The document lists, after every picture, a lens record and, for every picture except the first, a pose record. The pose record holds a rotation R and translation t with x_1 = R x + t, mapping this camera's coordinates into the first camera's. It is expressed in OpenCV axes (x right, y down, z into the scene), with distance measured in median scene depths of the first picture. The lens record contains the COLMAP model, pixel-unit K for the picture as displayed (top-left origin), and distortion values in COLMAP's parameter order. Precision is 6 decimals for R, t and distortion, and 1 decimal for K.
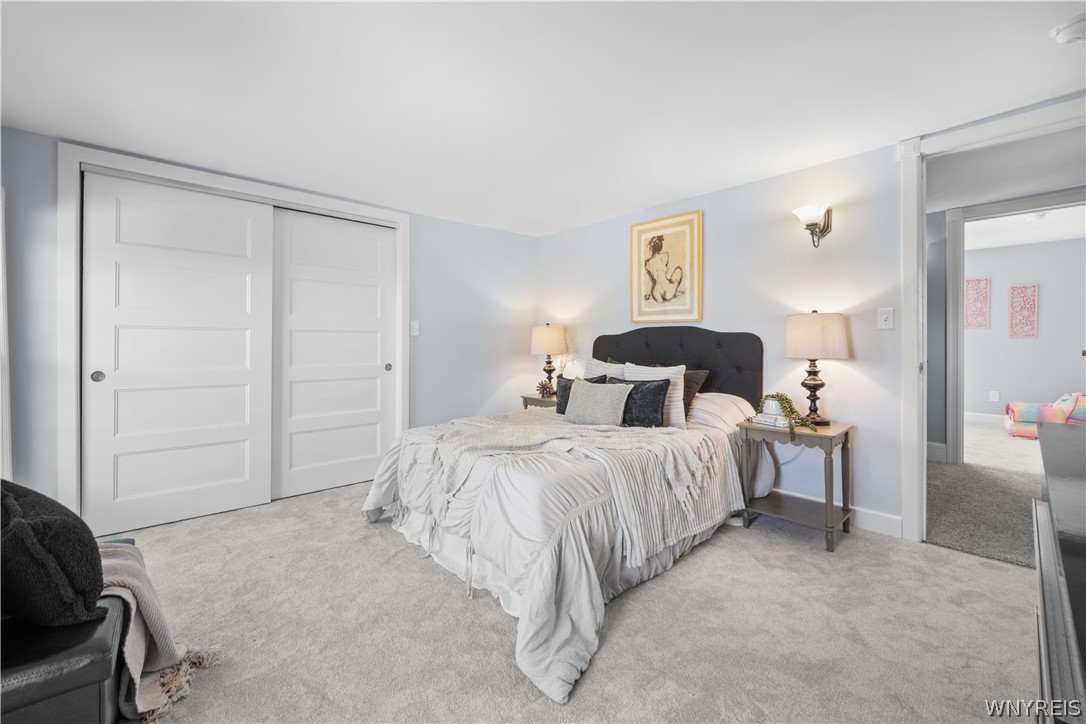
lens RADIAL K [[443.1, 0, 544.9], [0, 443.1, 343.4], [0, 0, 1]] dist [-0.001760, 0.000033]
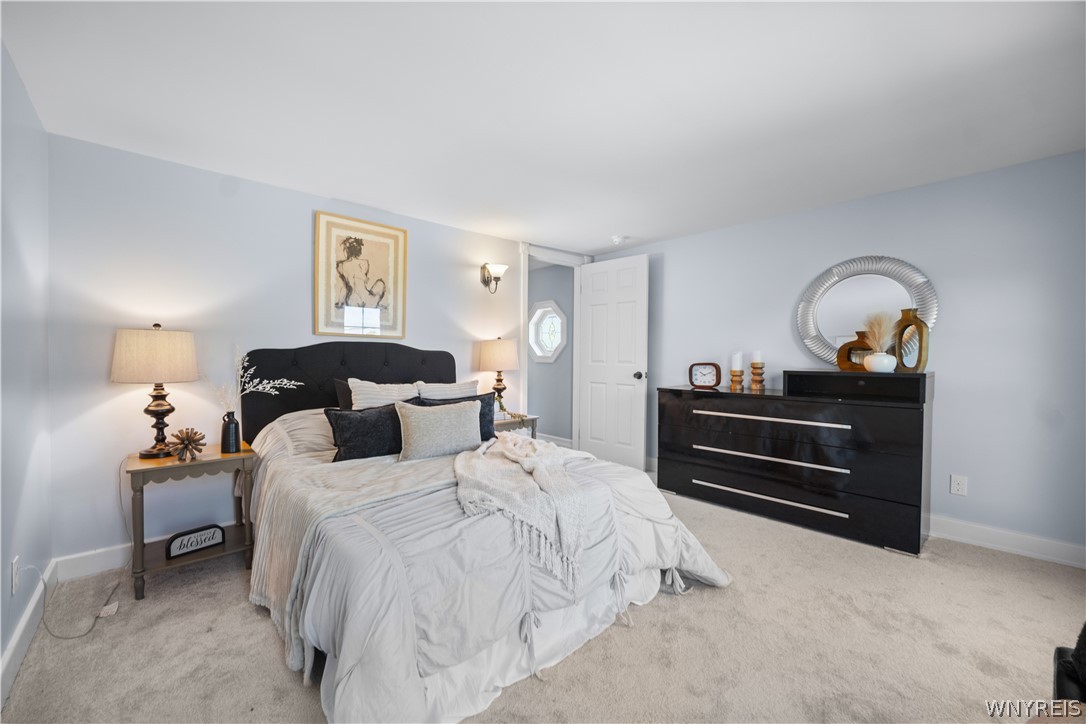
lens RADIAL K [[425.4, 0, 543.0], [0, 425.4, 362.0], [0, 0, 1]] dist [-0.000948, -0.000040]
pose [[0.005432, -0.001755, 0.999984, -0.576229], [0.006725, 0.999976, 0.001718, 0.003687], [-0.999963, 0.006715, 0.005444, 0.618386]]
